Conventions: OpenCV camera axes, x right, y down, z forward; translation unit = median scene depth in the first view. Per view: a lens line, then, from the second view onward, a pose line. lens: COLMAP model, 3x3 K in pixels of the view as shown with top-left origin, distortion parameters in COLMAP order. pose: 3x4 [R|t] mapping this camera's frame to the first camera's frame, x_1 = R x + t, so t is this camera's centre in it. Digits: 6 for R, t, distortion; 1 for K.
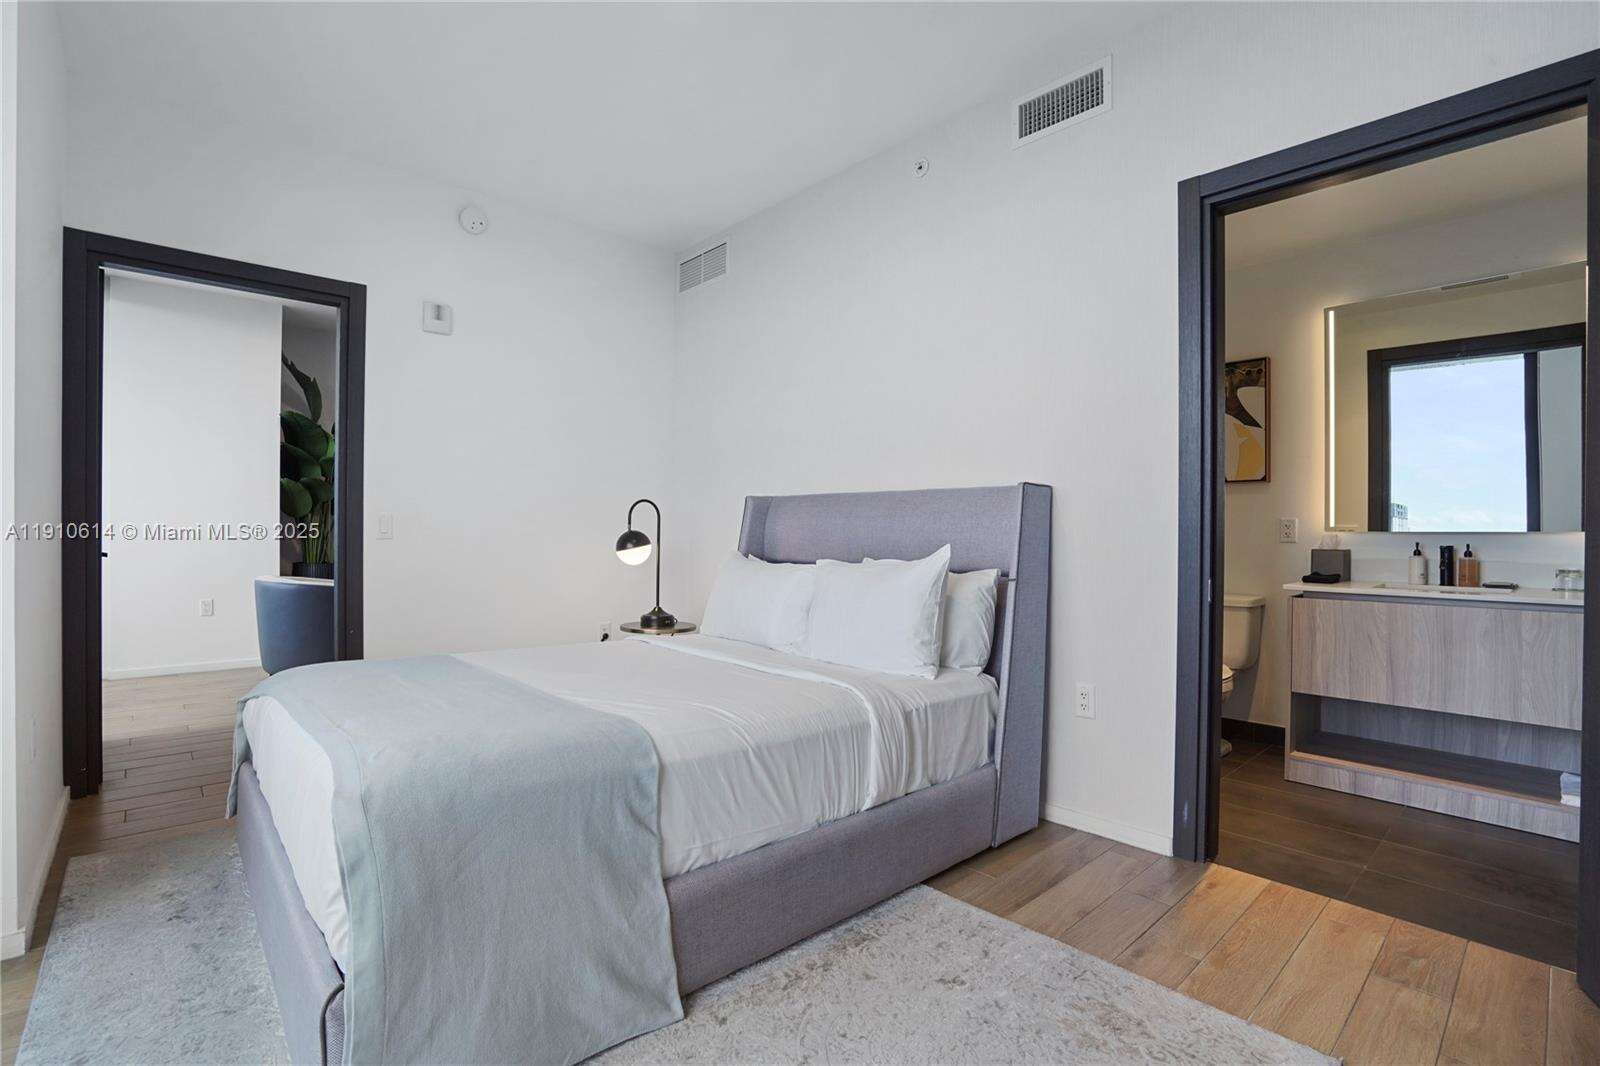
lens RADIAL K [[752.6, 0, 799.6], [0, 752.6, 525.1], [0, 0, 1]] dist [-0.012696, 0.001977]
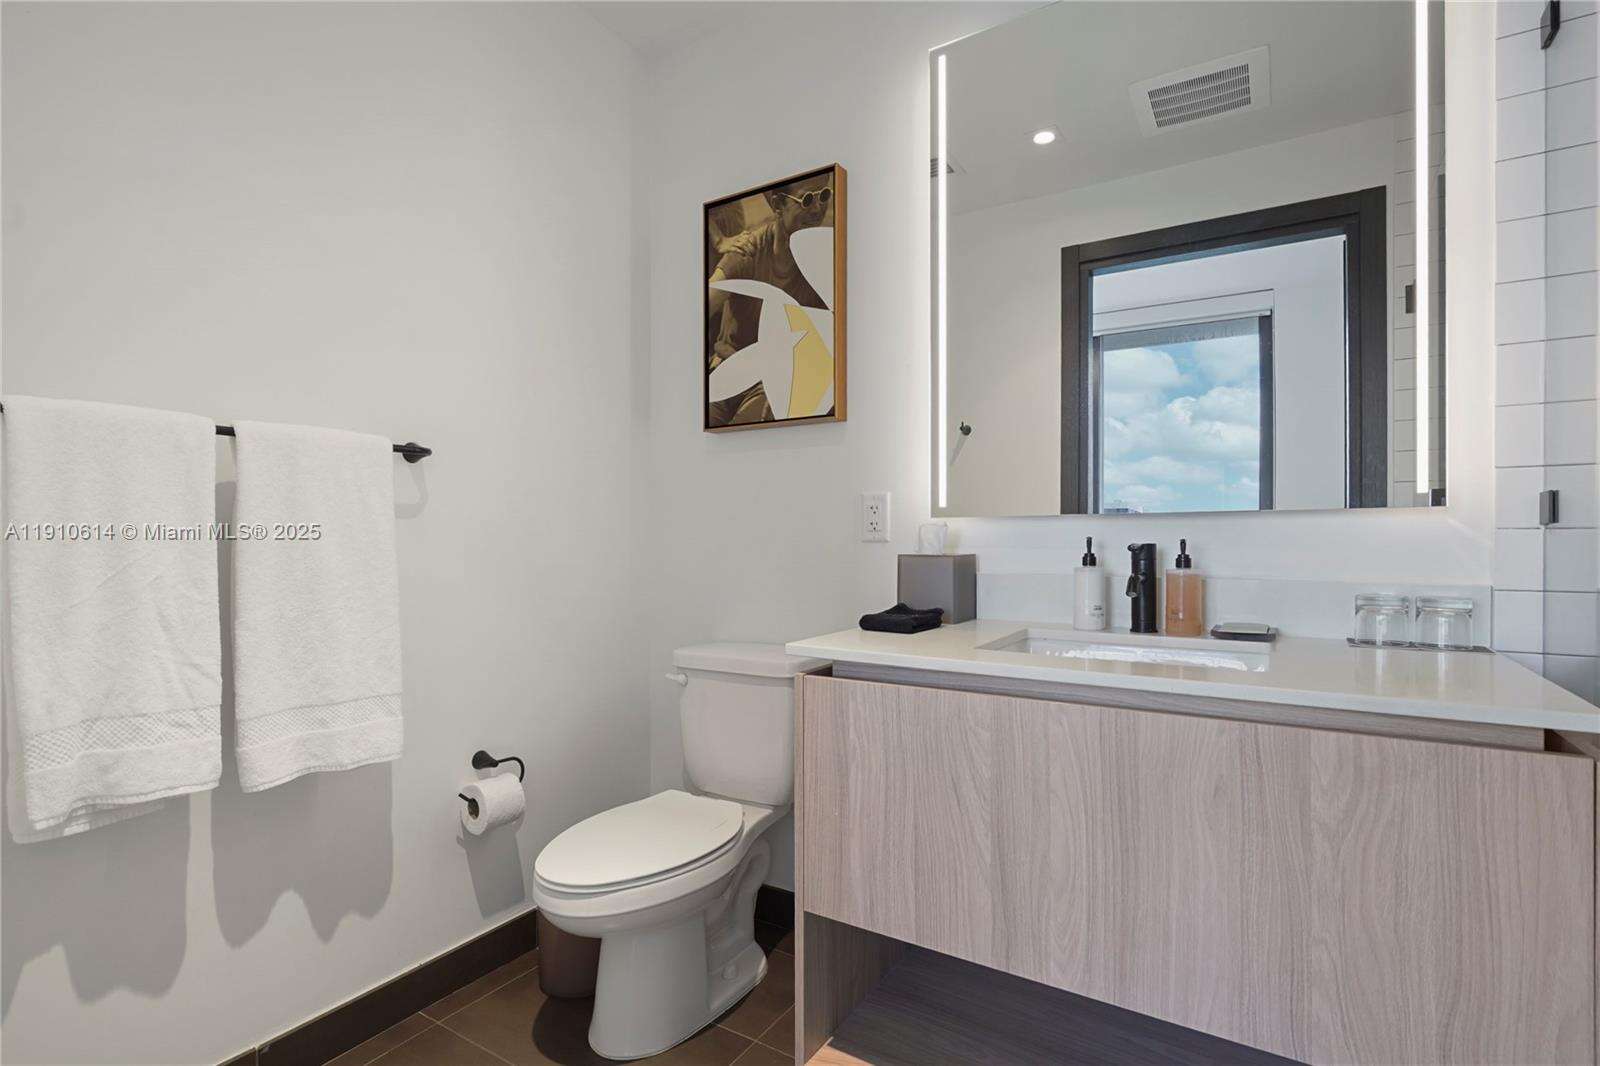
lens RADIAL K [[752.6, 0, 800.7], [0, 752.6, 541.8], [0, 0, 1]] dist [-0.012696, 0.001977]
pose [[0.971447, -0.008168, 0.237117, 0.518253], [0.006396, 0.999946, 0.008242, 0.019941], [-0.237171, -0.006491, 0.971446, 0.565009]]
